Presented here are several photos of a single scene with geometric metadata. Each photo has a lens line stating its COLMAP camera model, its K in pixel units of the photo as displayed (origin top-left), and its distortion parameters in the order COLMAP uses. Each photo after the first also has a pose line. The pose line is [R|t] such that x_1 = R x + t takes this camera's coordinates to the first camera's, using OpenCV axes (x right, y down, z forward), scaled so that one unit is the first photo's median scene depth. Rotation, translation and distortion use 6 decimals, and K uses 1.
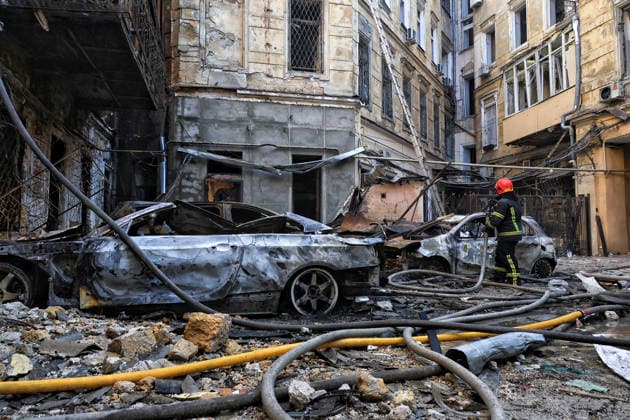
lens RADIAL K [[433.6, 0, 314.3], [0, 433.6, 211.7], [0, 0, 1]] dist [0.005312, 0.000448]
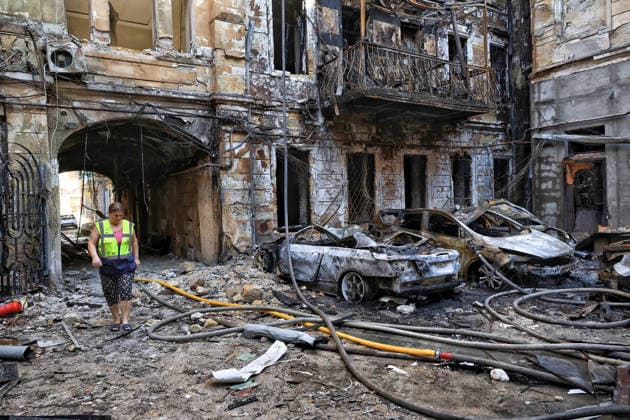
lens RADIAL K [[438.4, 0, 316.8], [0, 438.4, 207.9], [0, 0, 1]] dist [0.010040, 0.001413]
pose [[0.340147, 0.009662, -0.940323, 0.456454], [0.086572, 0.995379, 0.041543, -0.055211], [0.936379, -0.095537, 0.337739, 0.124796]]
